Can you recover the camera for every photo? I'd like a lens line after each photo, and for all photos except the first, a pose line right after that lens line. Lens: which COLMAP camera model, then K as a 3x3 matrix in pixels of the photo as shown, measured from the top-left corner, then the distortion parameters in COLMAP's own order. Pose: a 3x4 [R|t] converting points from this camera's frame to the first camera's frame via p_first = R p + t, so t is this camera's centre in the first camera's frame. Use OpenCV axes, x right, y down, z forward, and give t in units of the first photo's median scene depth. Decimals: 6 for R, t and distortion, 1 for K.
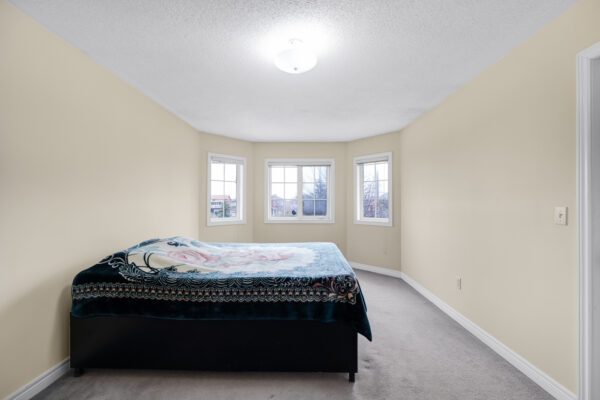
lens RADIAL K [[249.4, 0, 301.6], [0, 249.4, 198.2], [0, 0, 1]] dist [-0.010689, 0.000725]
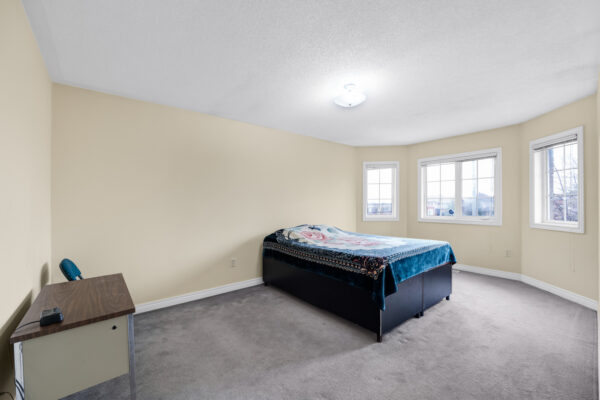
lens RADIAL K [[249.4, 0, 299.4], [0, 249.4, 203.4], [0, 0, 1]] dist [-0.010689, 0.000725]
pose [[0.632517, -0.007111, -0.774514, 0.864774], [0.019630, 0.999784, 0.006852, 0.019823], [0.774297, -0.019538, 0.632520, -0.088428]]
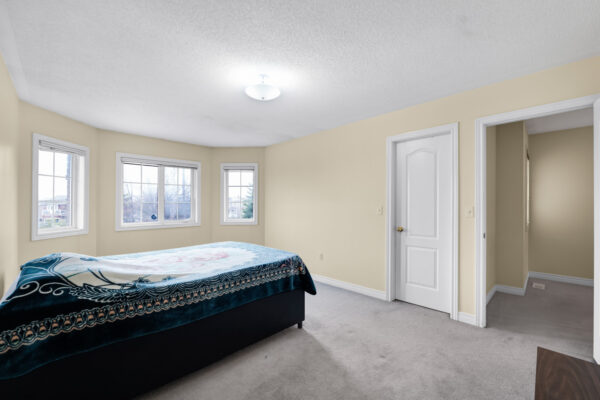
lens RADIAL K [[249.4, 0, 303.3], [0, 249.4, 203.5], [0, 0, 1]] dist [-0.010689, 0.000725]
pose [[0.696056, 0.001582, 0.717986, -0.779979], [-0.007629, 0.999957, 0.005192, 0.002545], [-0.717947, -0.009092, 0.696039, -0.017158]]
